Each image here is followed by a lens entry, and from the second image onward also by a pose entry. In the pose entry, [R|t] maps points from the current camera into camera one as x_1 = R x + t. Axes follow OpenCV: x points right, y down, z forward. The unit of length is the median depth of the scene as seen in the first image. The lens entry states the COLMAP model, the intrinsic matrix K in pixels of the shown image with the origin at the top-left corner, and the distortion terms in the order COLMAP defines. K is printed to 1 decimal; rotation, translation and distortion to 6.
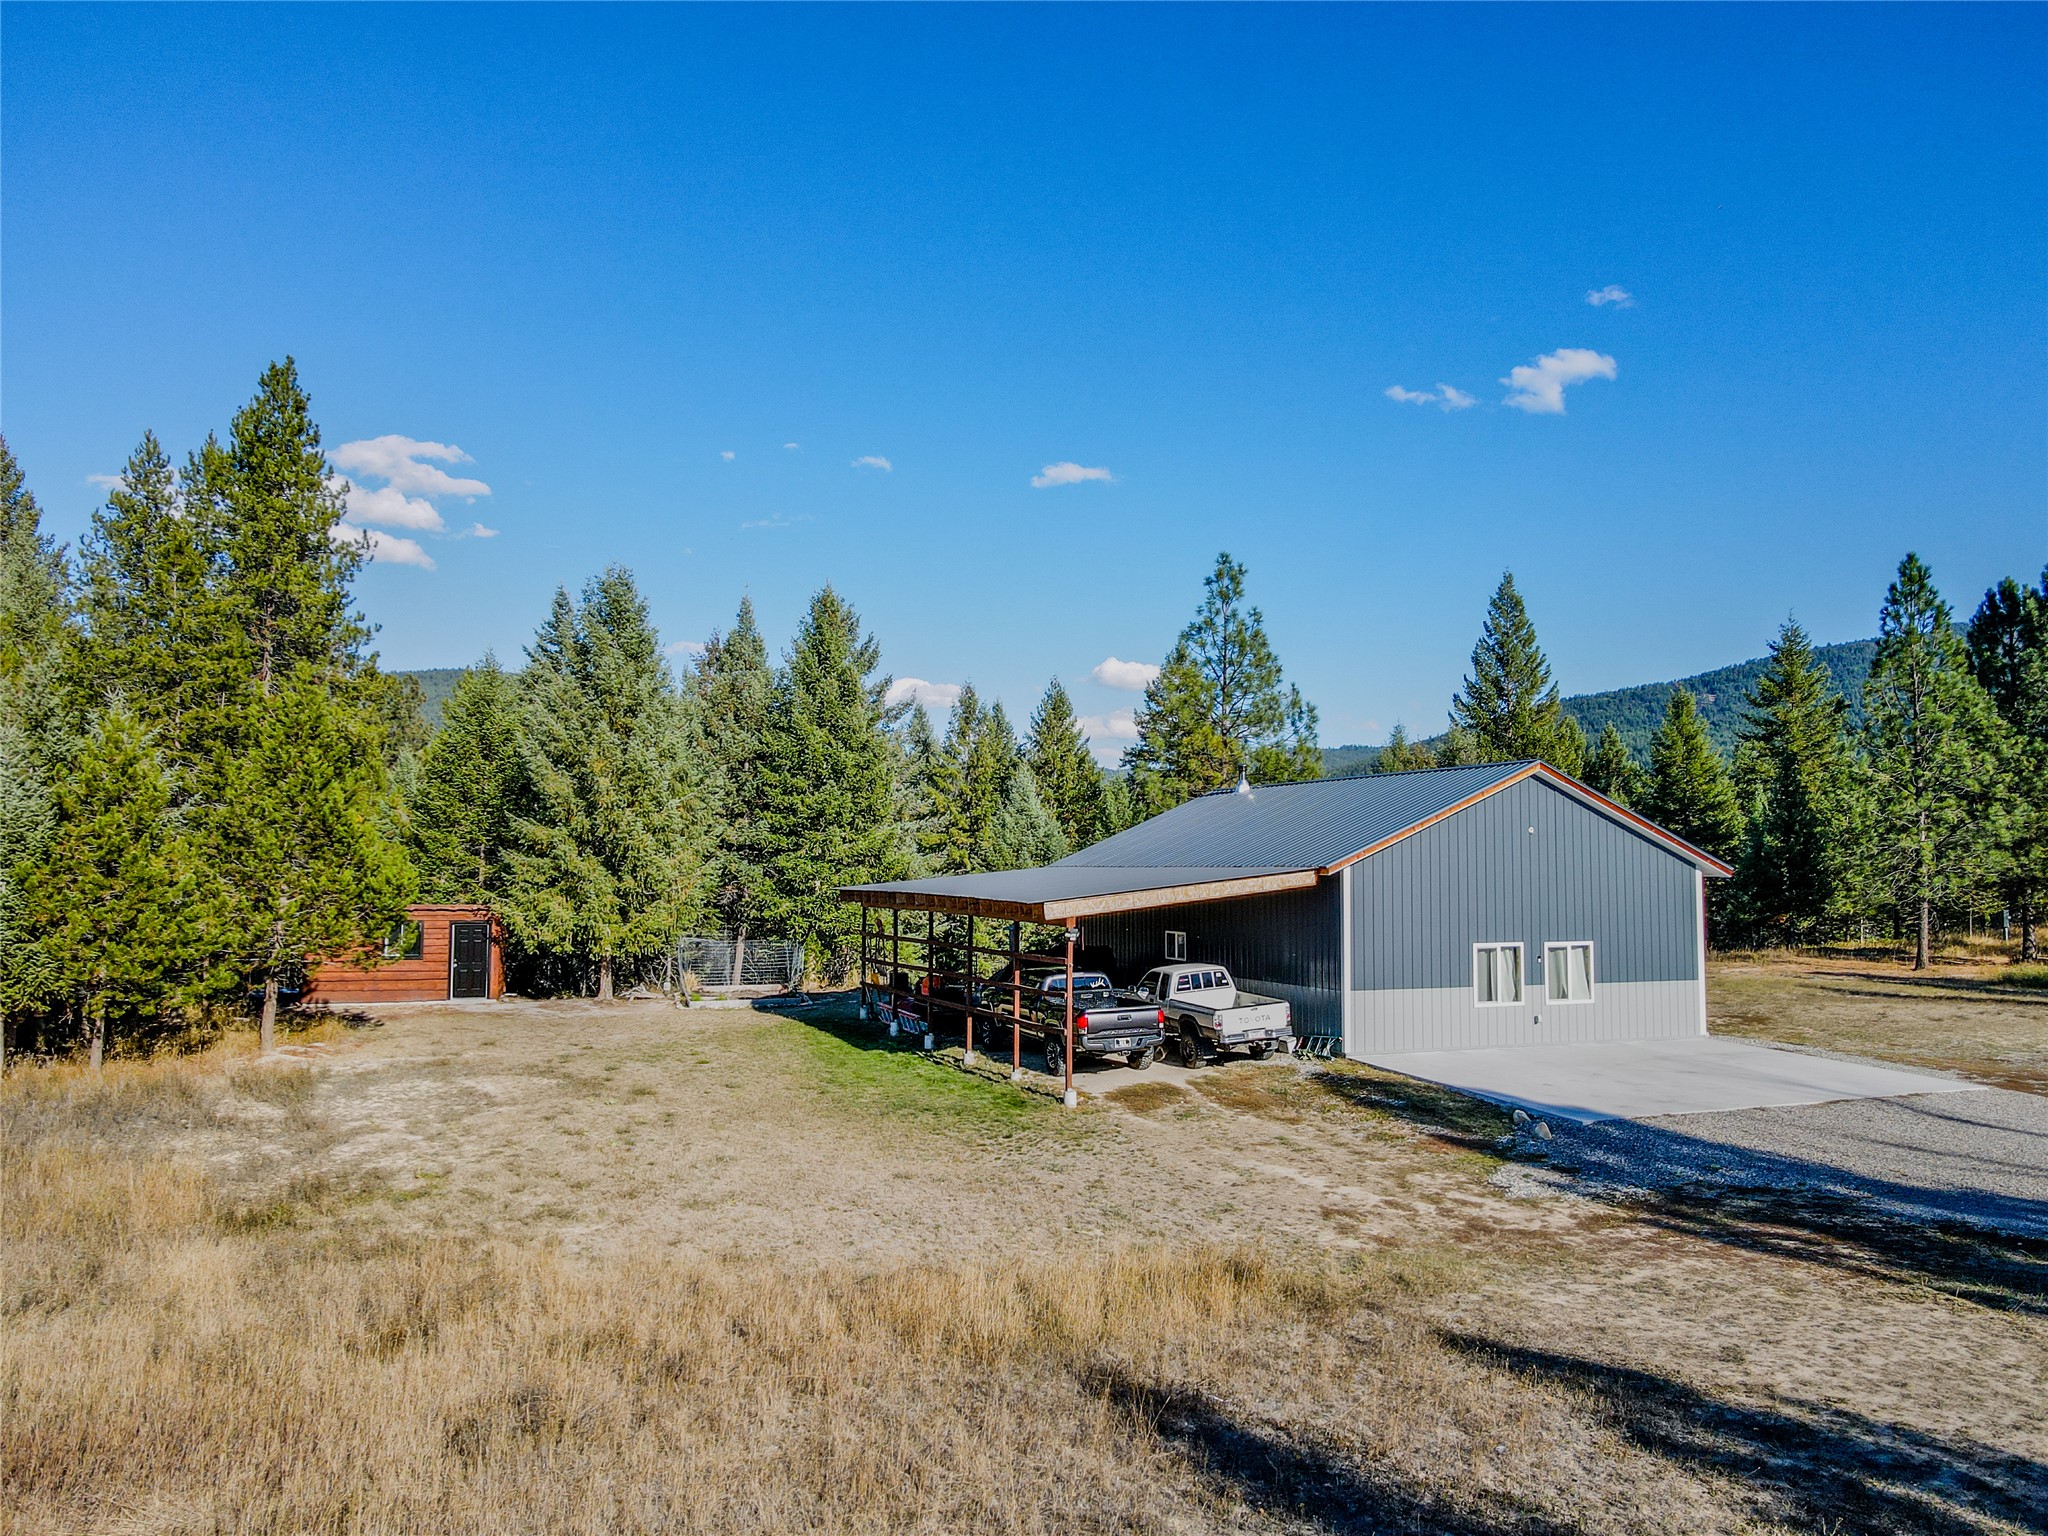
lens RADIAL K [[1475.2, 0, 1027.8], [0, 1475.2, 776.3], [0, 0, 1]] dist [-0.008790, 0.045304]
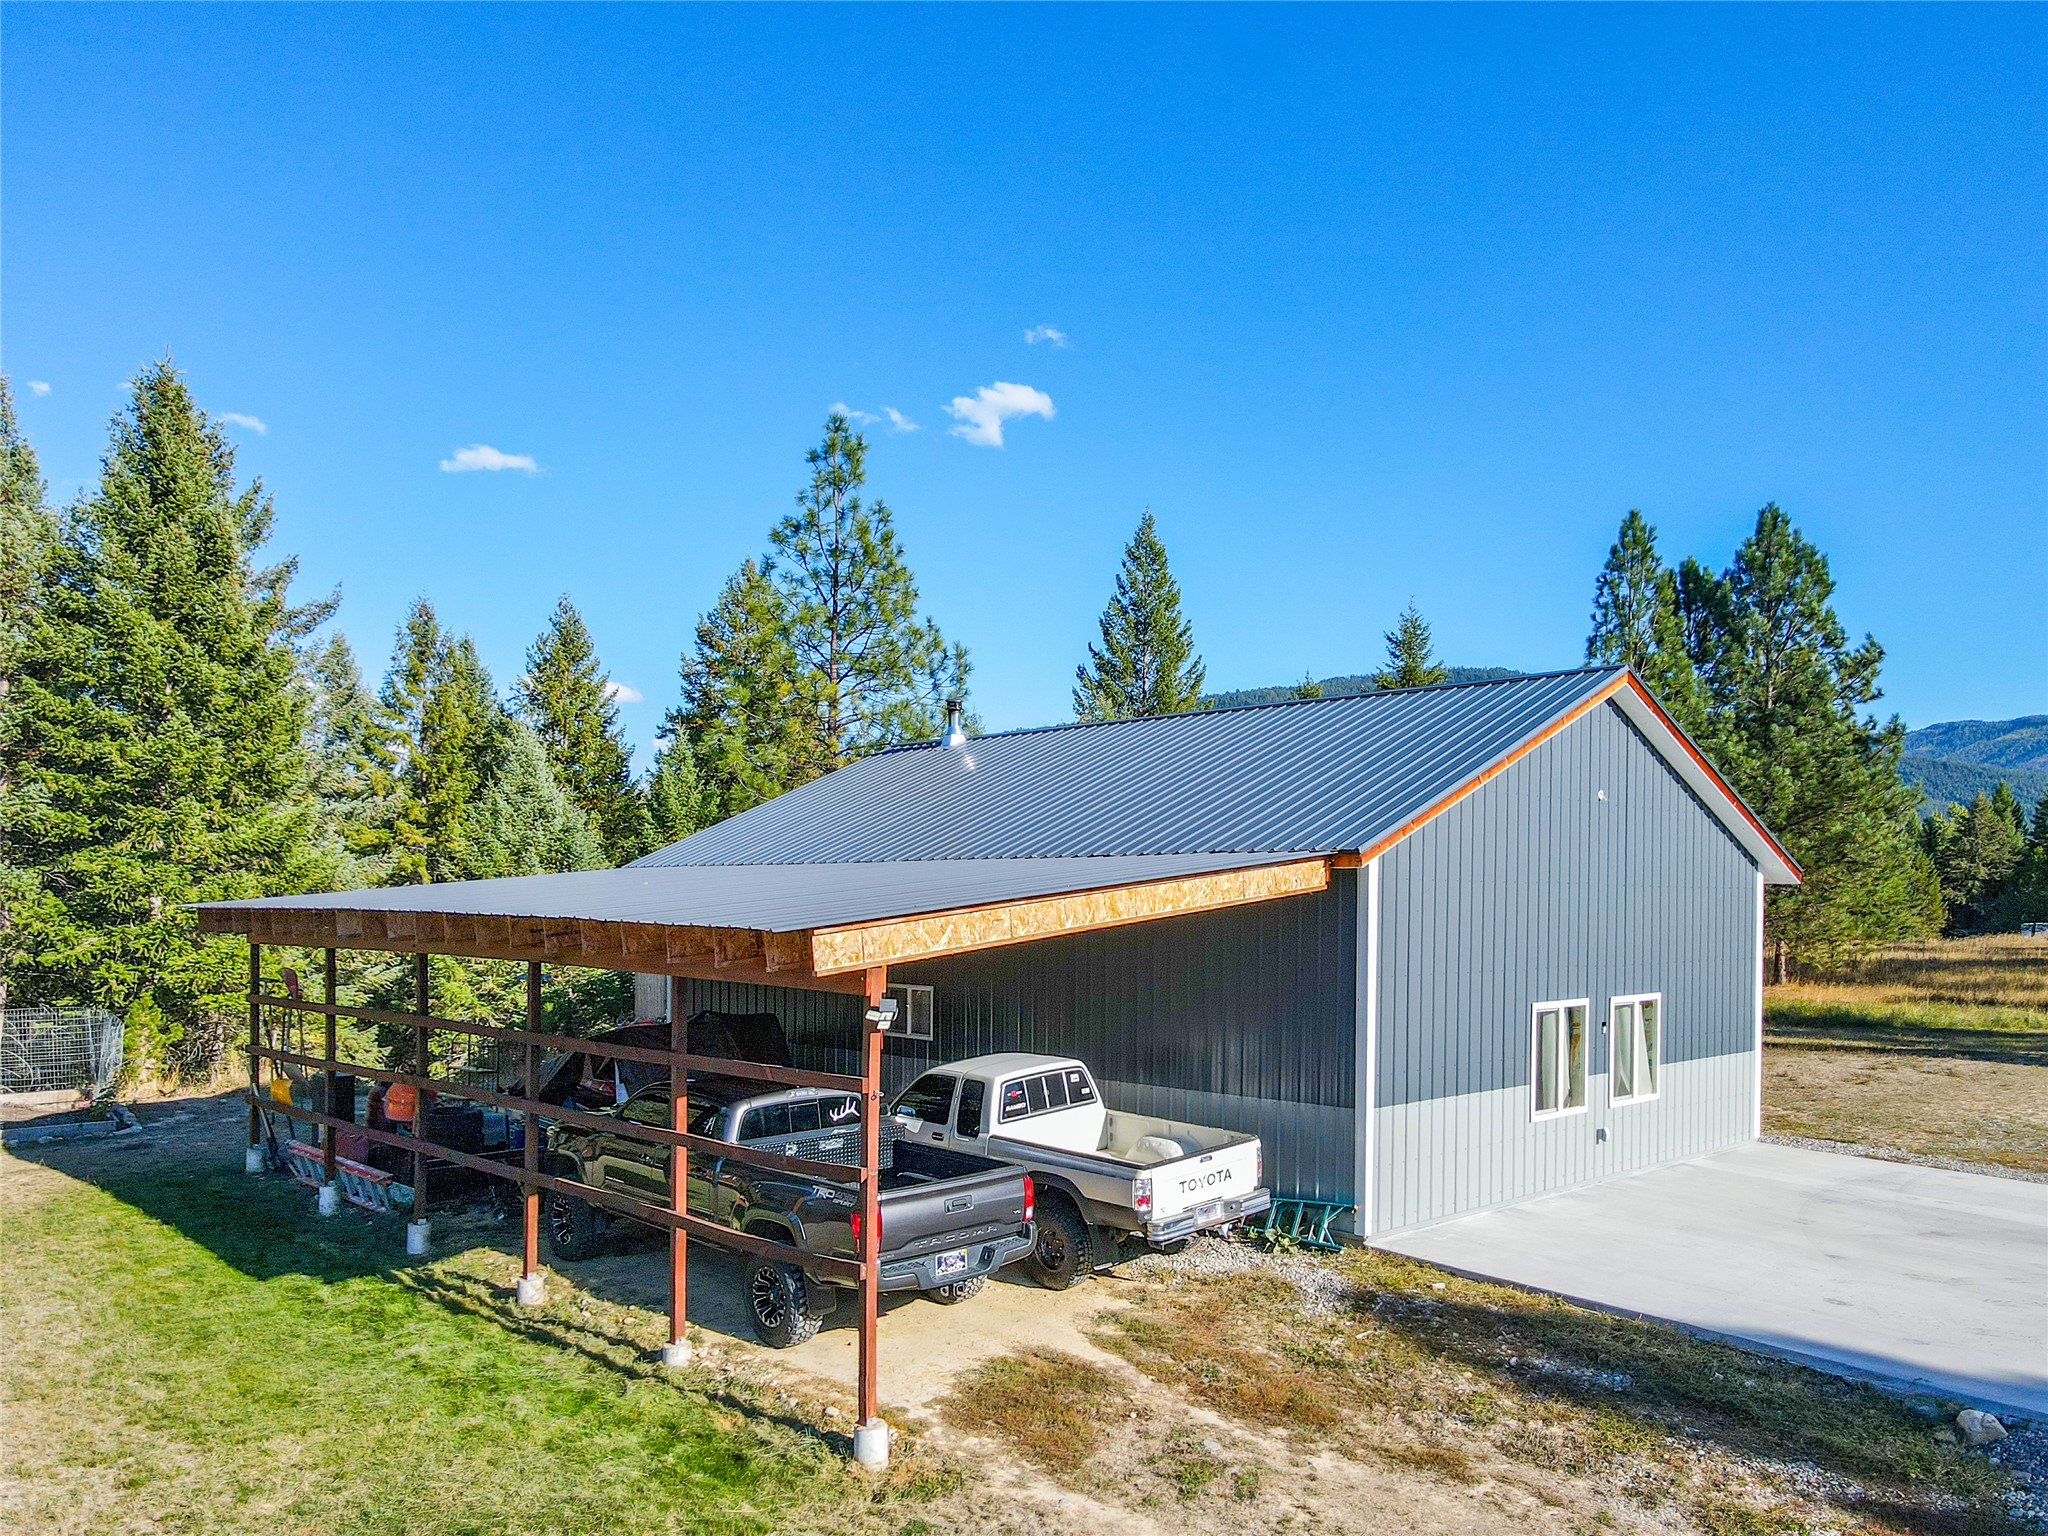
lens RADIAL K [[1532.0, 0, 996.2], [0, 1532.0, 905.8], [0, 0, 1]] dist [-0.007161, 0.062531]
pose [[0.940482, -0.000082, 0.339844, -0.042094], [-0.022575, 0.997776, 0.062716, 0.030860], [-0.339094, -0.066655, 0.938388, 0.351895]]
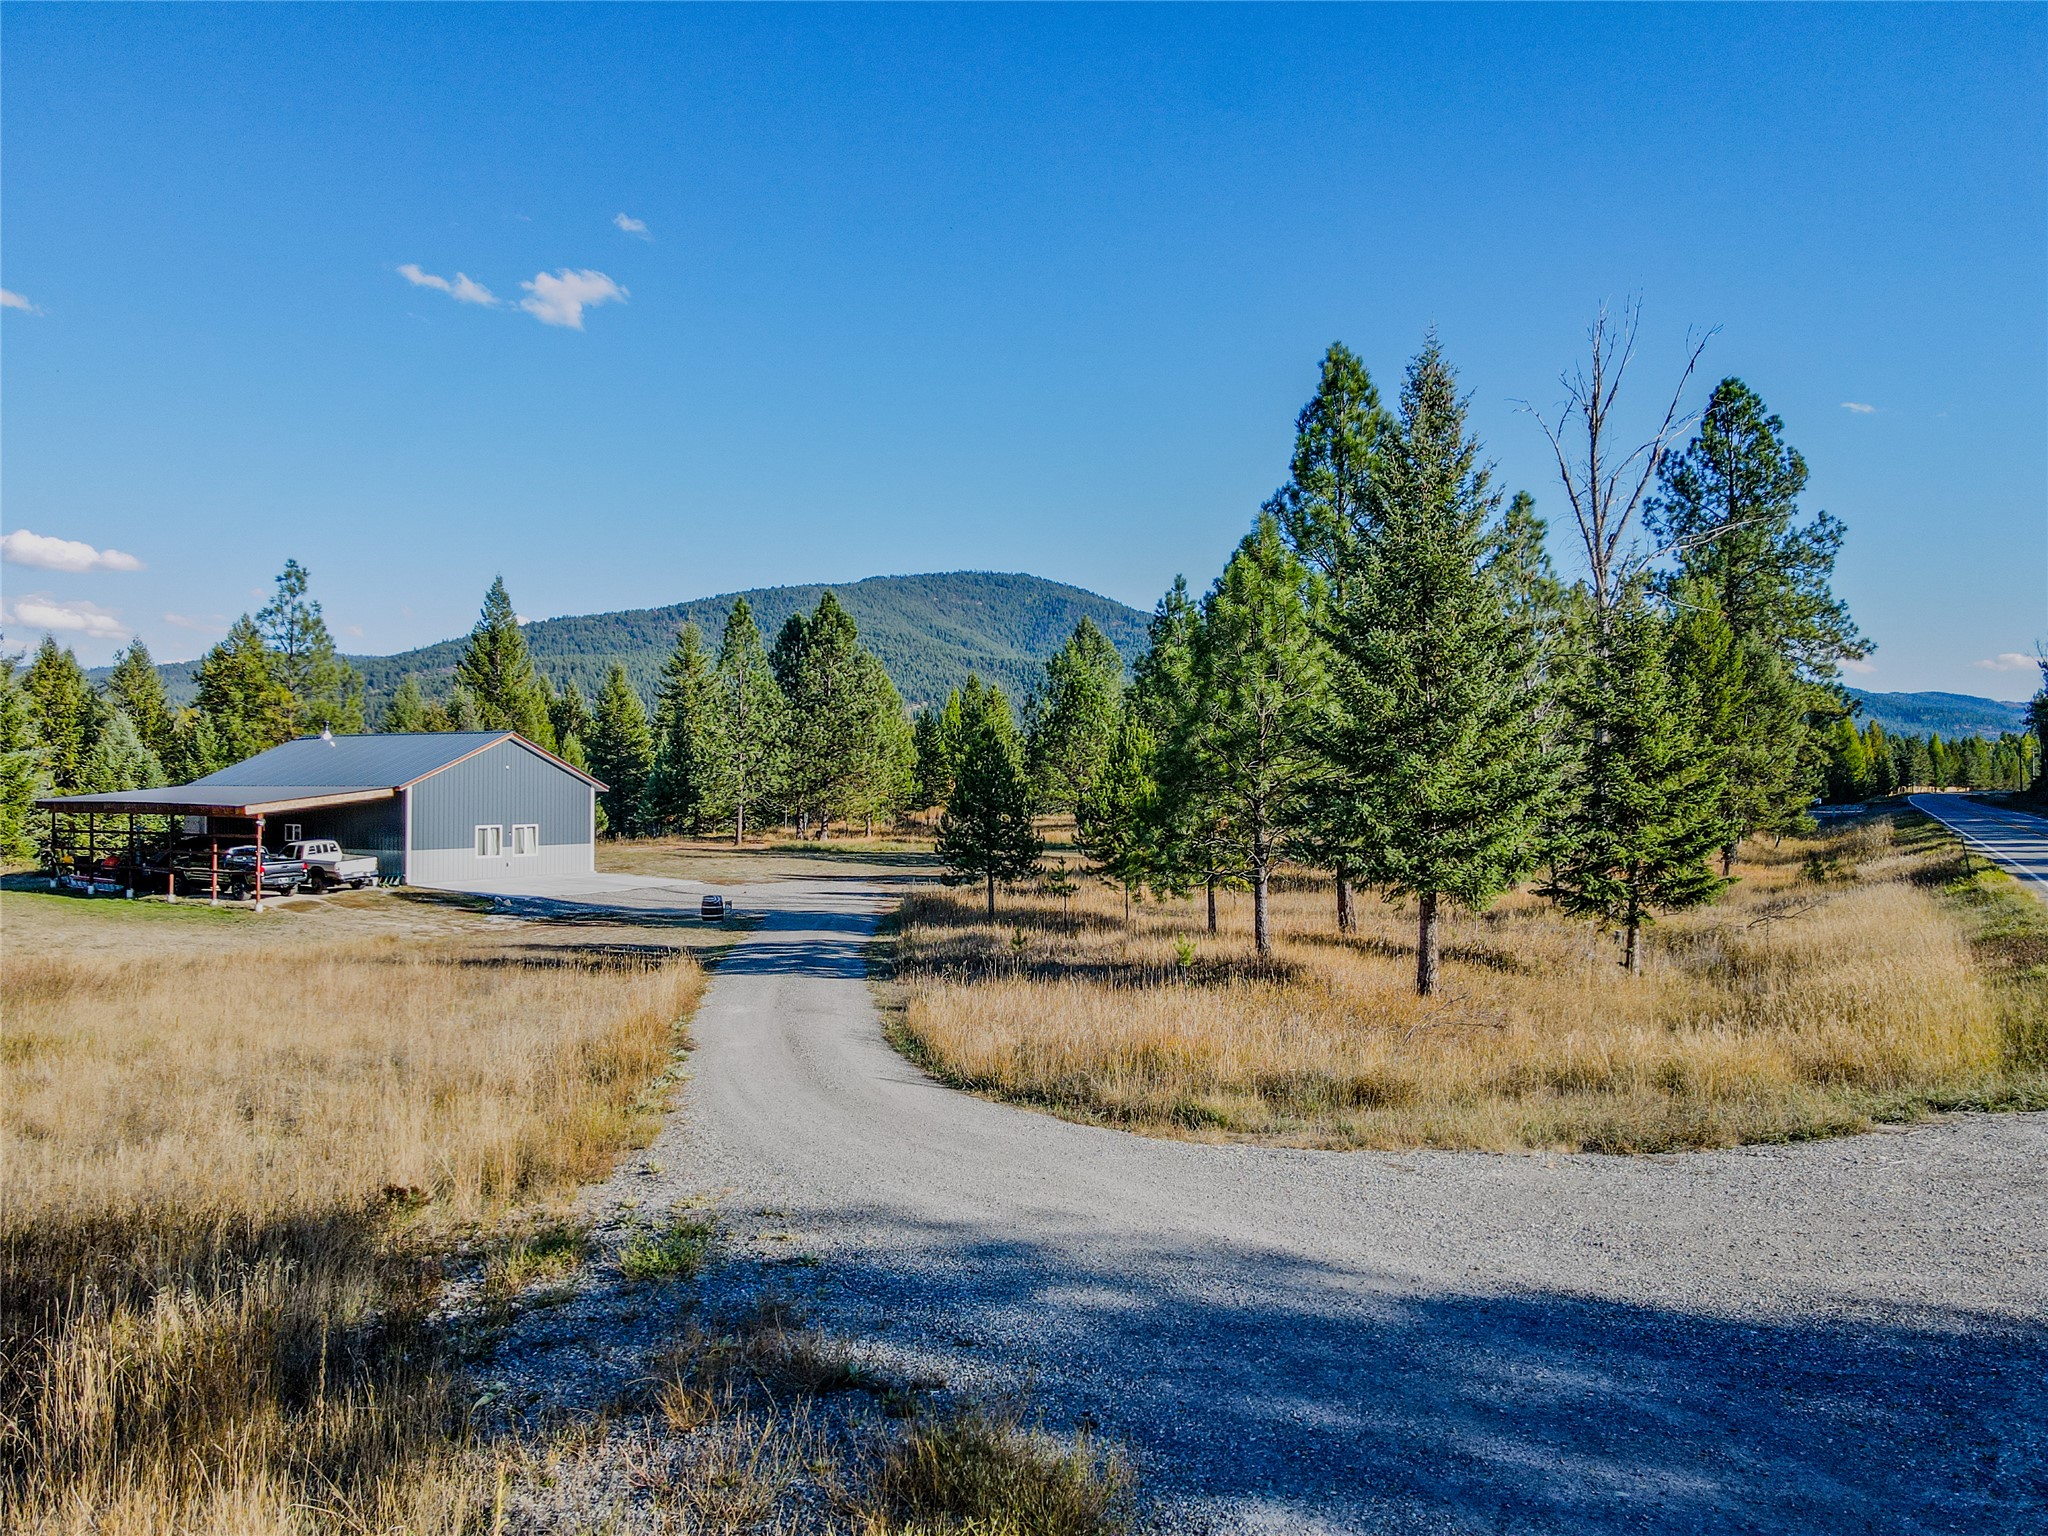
lens RADIAL K [[1475.2, 0, 1027.8], [0, 1475.2, 776.3], [0, 0, 1]] dist [-0.008790, 0.045304]
pose [[0.788950, 0.003312, 0.614449, -0.201808], [-0.038756, 0.998263, 0.044382, -0.041899], [-0.613234, -0.058828, 0.787708, -0.617118]]
